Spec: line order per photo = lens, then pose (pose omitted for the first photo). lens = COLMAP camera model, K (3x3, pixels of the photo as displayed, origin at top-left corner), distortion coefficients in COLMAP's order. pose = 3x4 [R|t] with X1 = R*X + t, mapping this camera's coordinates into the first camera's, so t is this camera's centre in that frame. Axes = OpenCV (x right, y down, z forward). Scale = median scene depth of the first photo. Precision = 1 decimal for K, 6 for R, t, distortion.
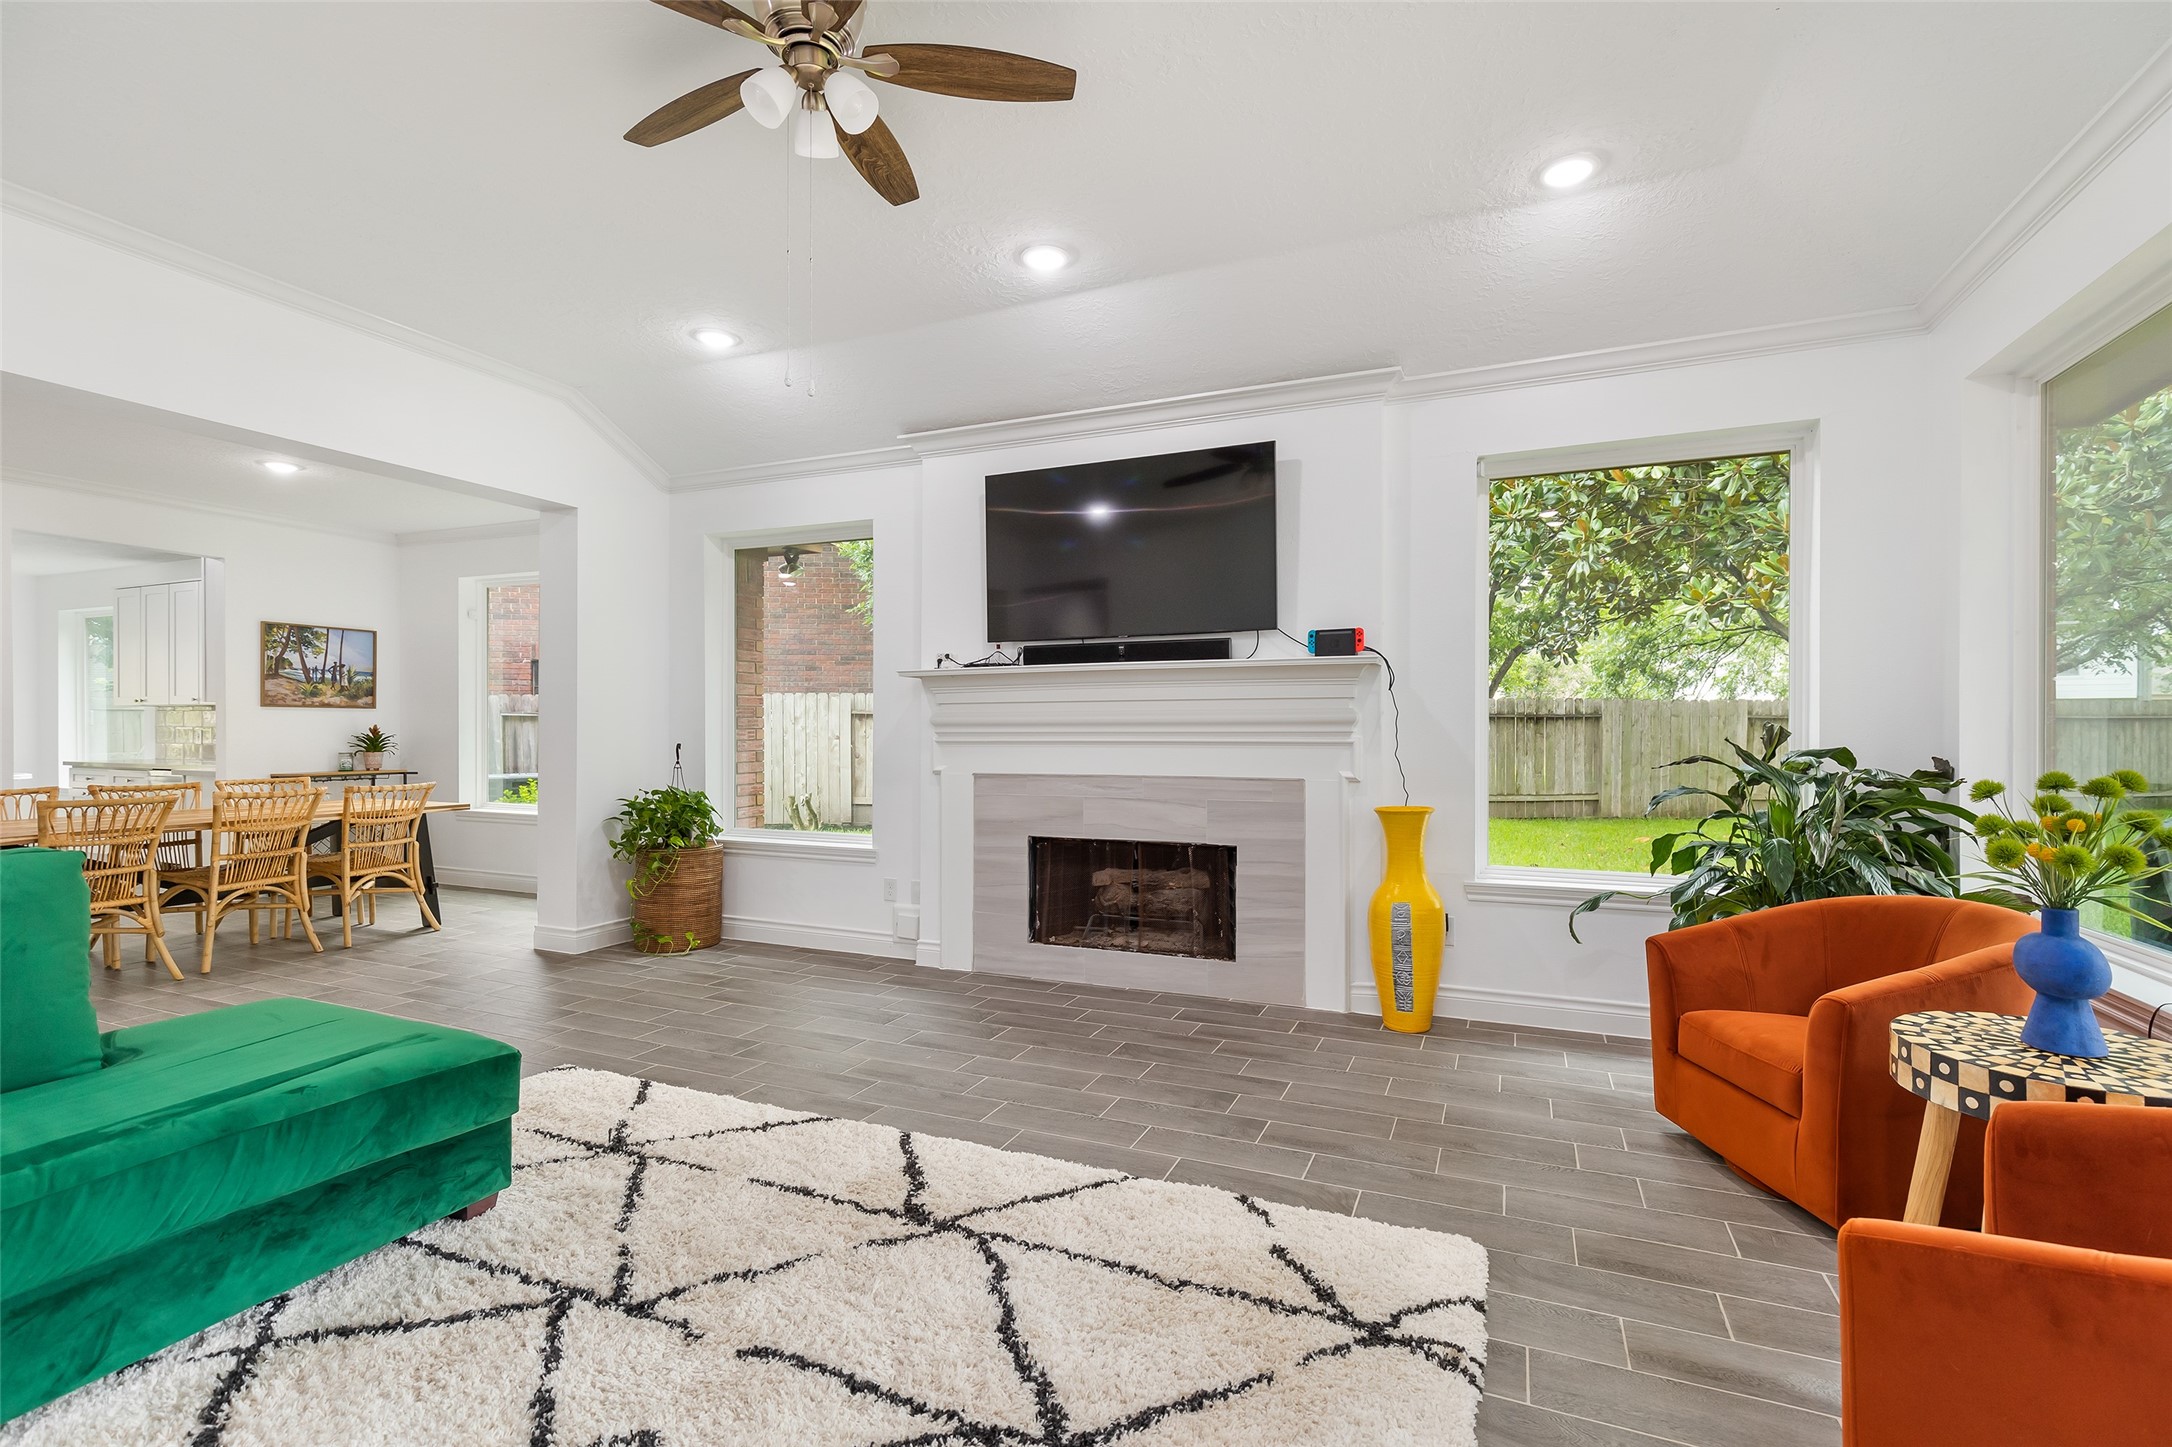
lens RADIAL K [[984.8, 0, 1082.2], [0, 984.8, 728.5], [0, 0, 1]] dist [0.010319, -0.002071]
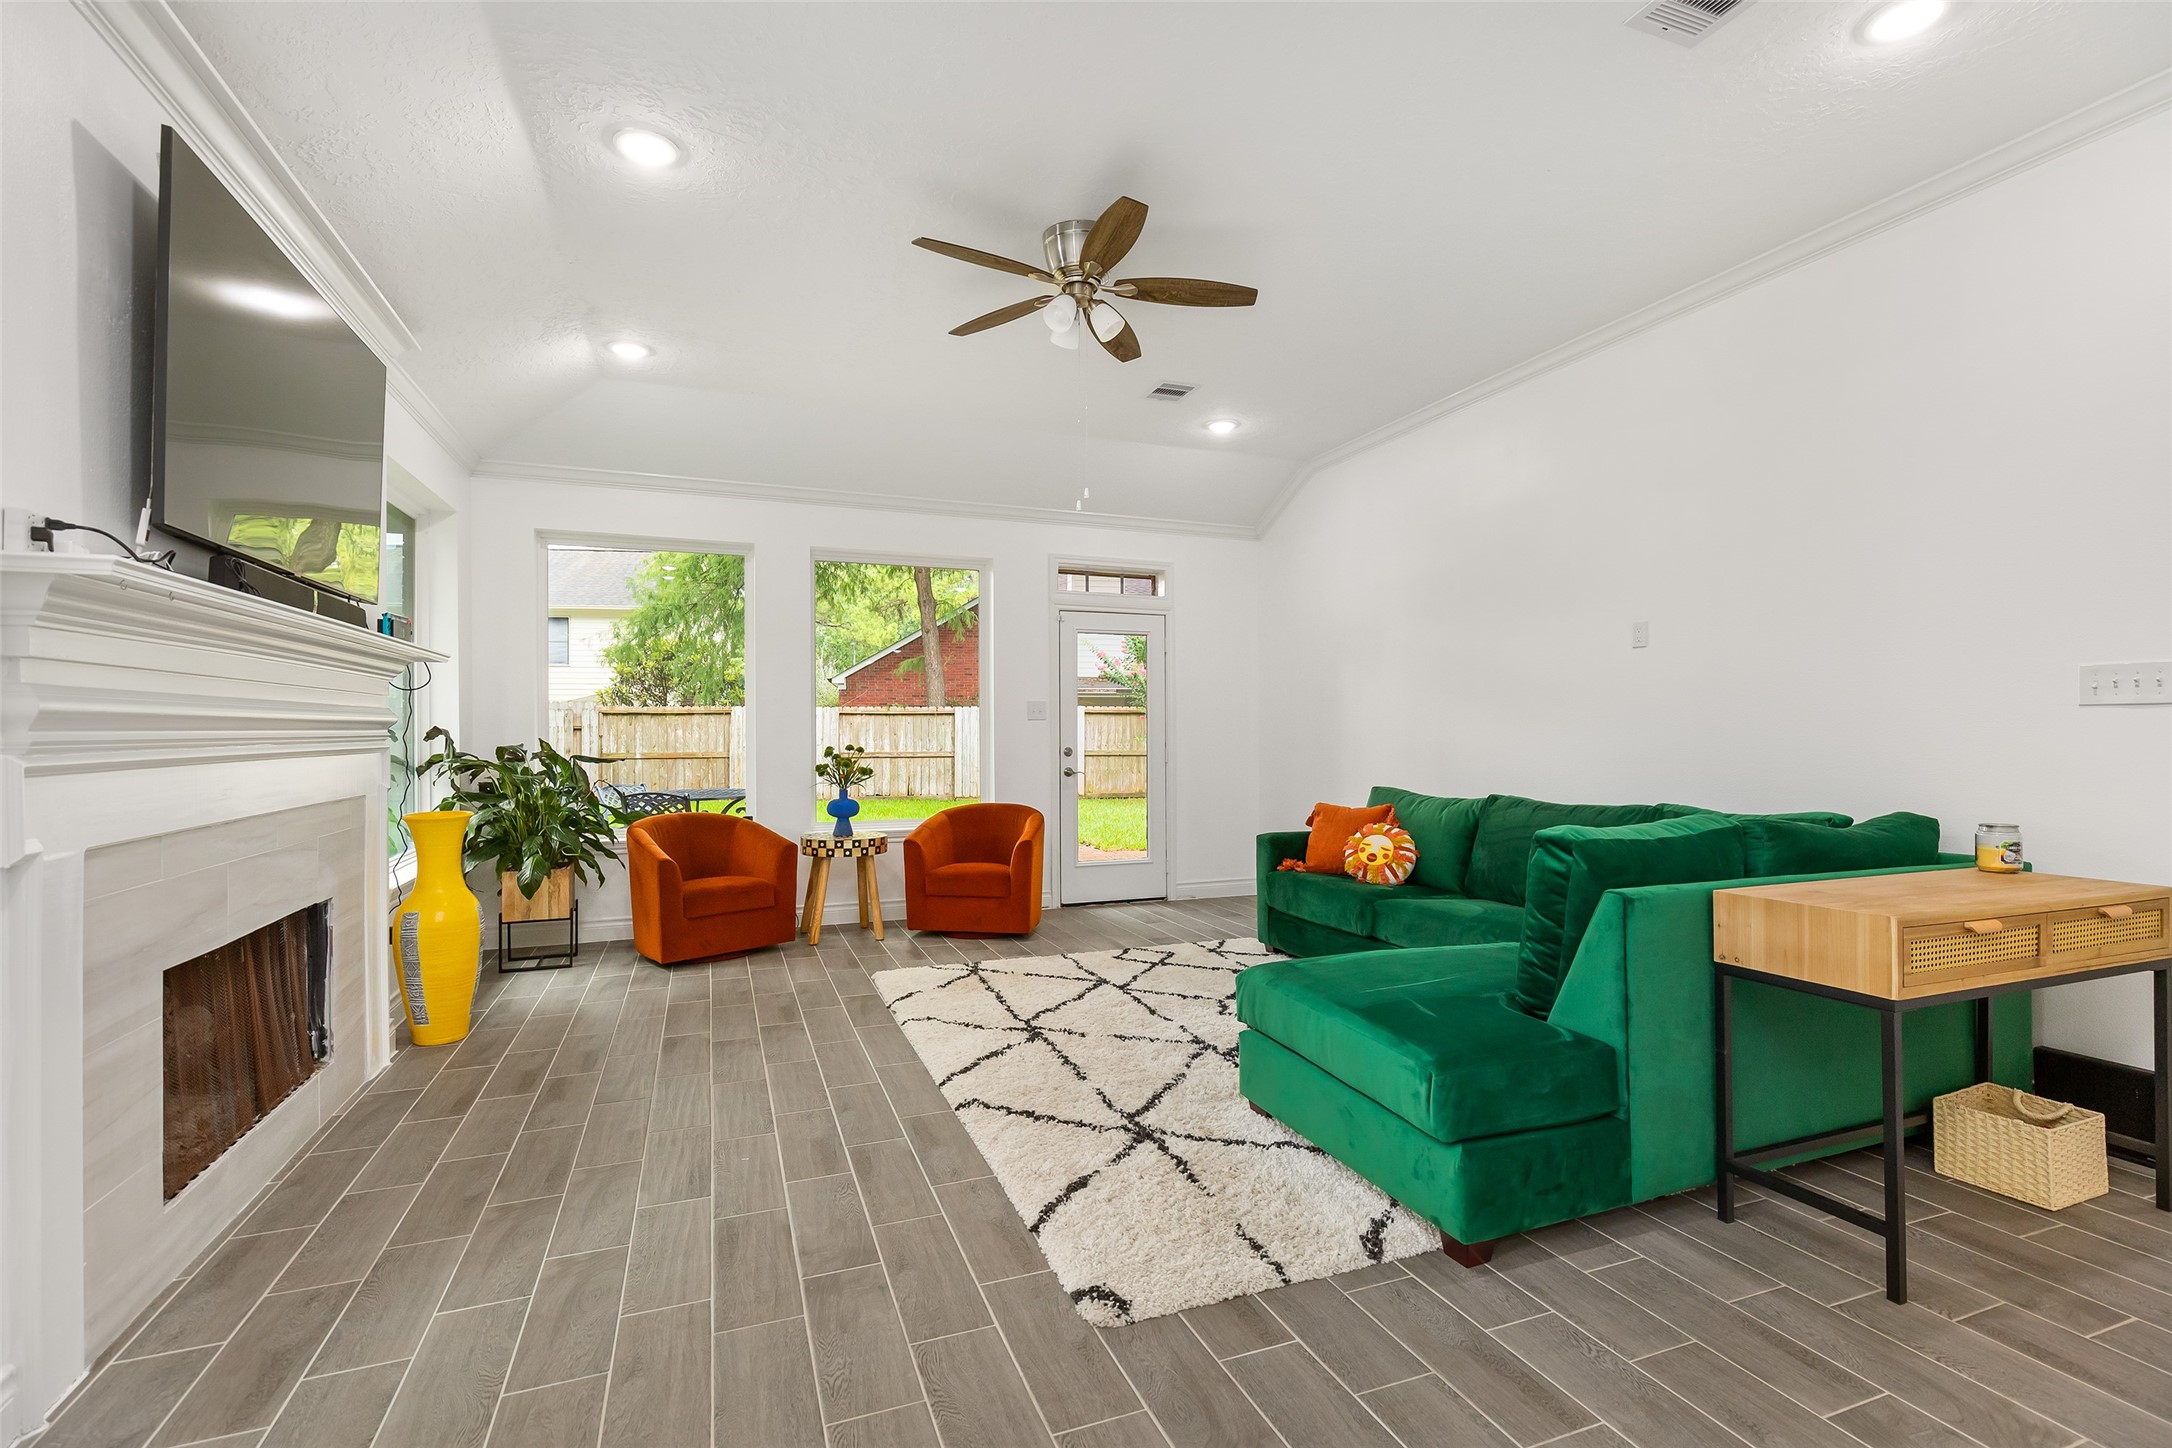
lens RADIAL K [[984.8, 0, 1081.1], [0, 984.8, 736.1], [0, 0, 1]] dist [0.010319, -0.002071]
pose [[-0.701841, -0.001691, 0.712331, -0.775023], [0.000868, 0.999994, 0.003229, 0.001267], [-0.712333, 0.002884, -0.701836, 1.180770]]
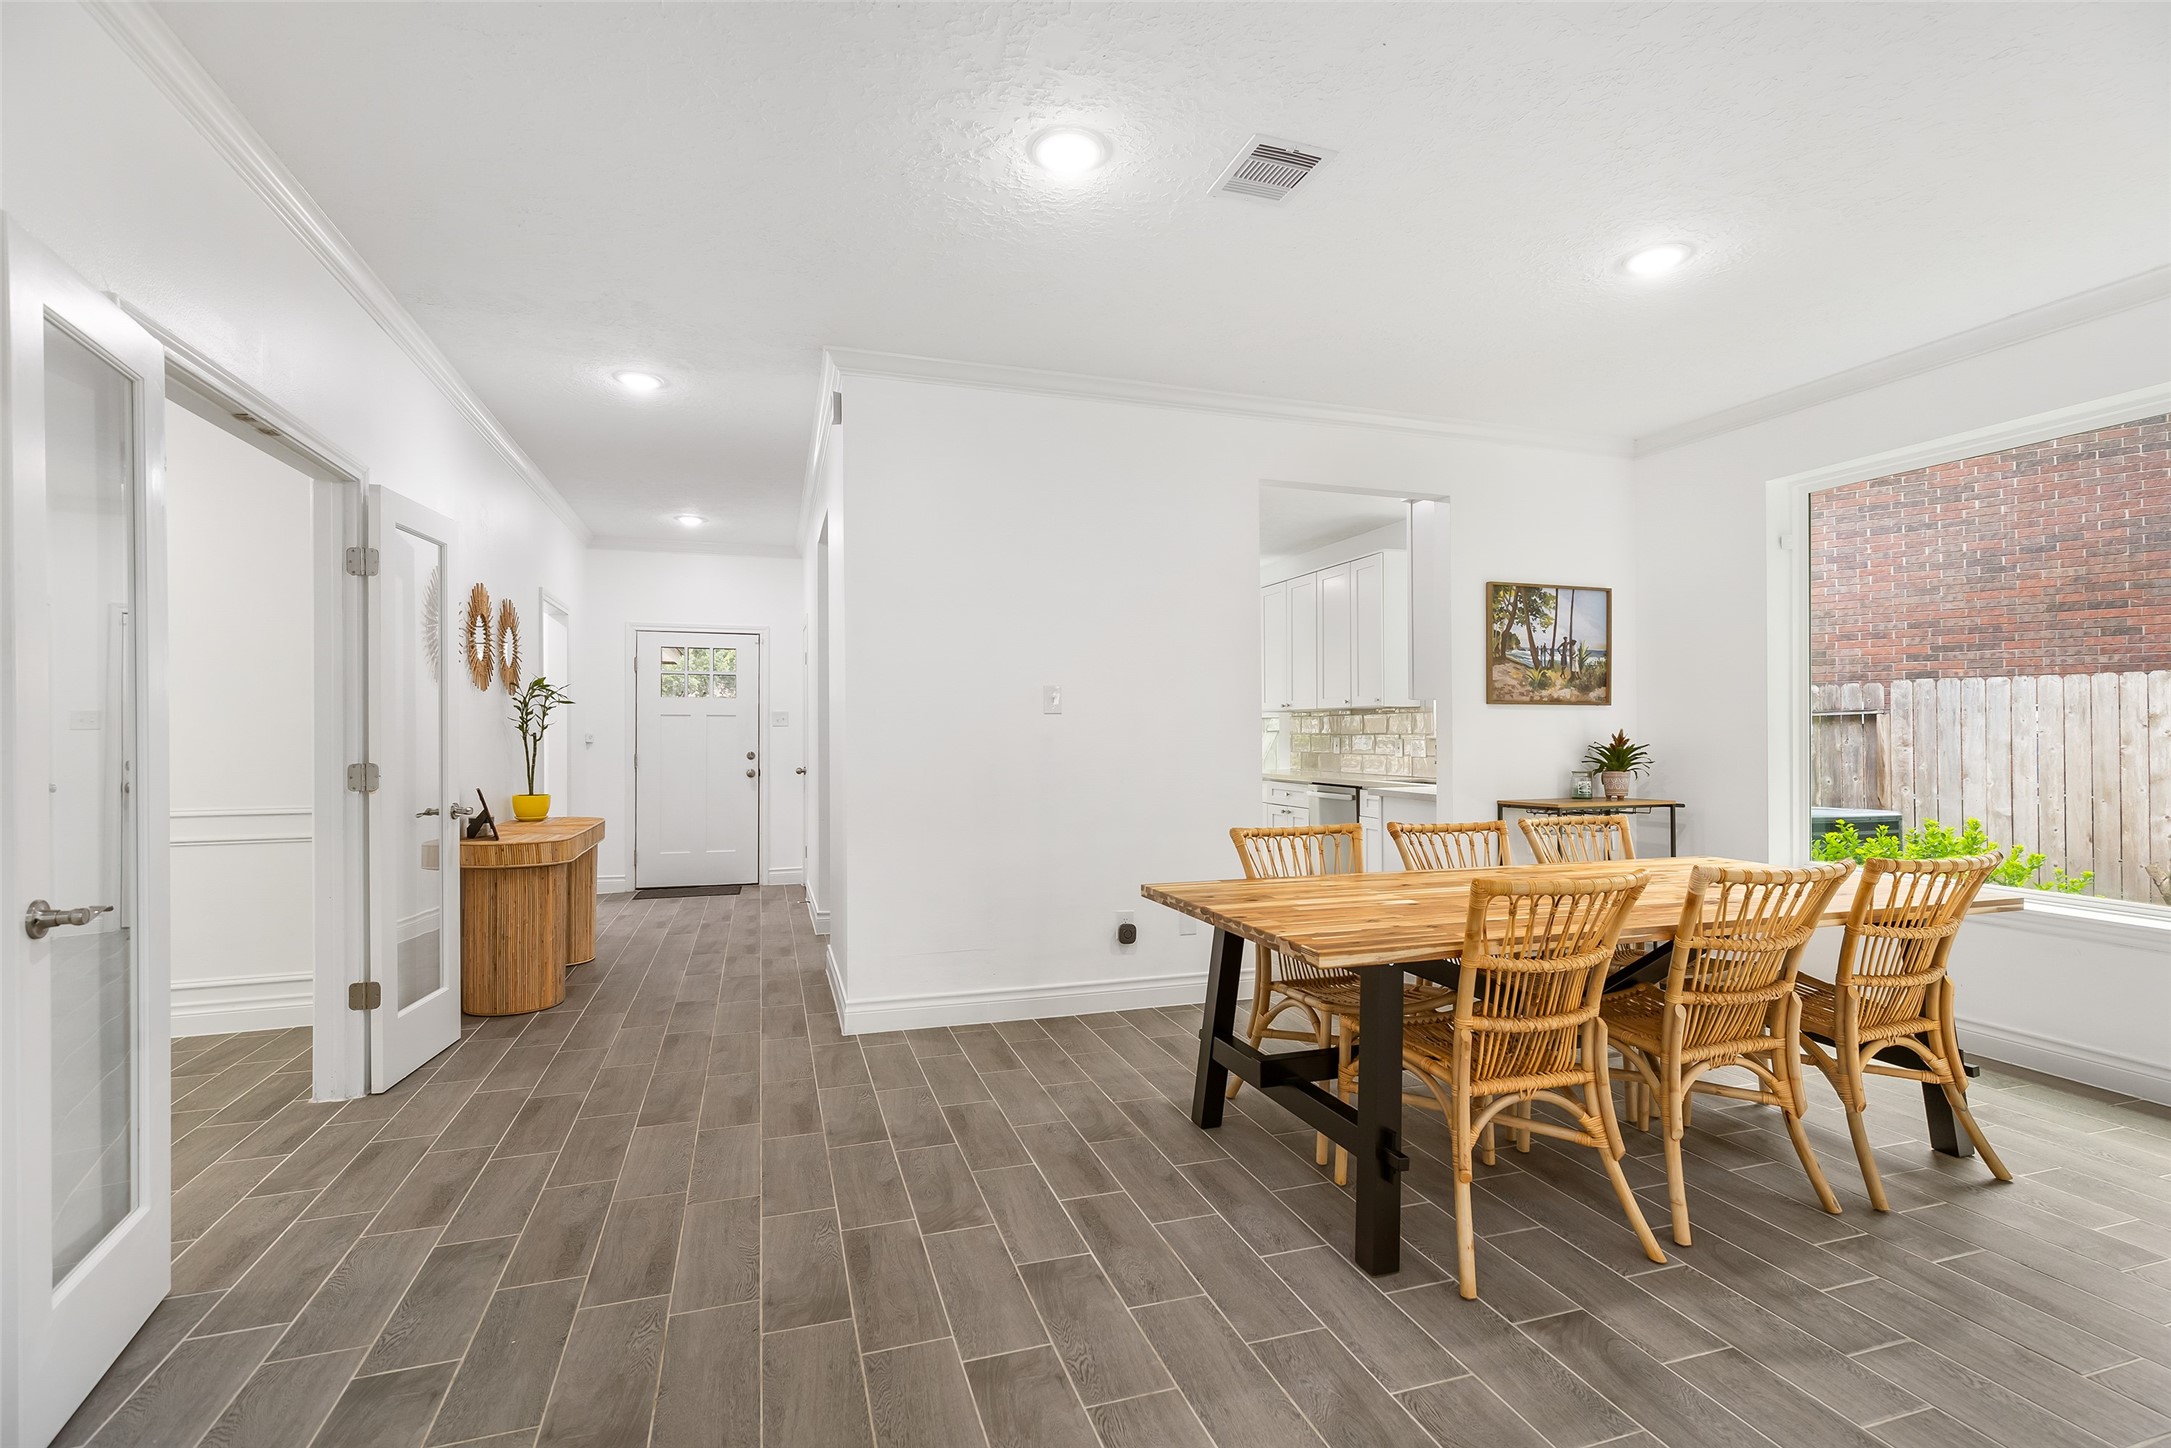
lens RADIAL K [[984.3, 0, 1078.1], [0, 984.3, 730.1], [0, 0, 1]] dist [0.010319, -0.002071]
pose [[0.663555, -0.007455, -0.748091, -0.842977], [0.002066, 0.999965, -0.008132, 0.002114], [0.748125, 0.003850, 0.663547, 0.543643]]
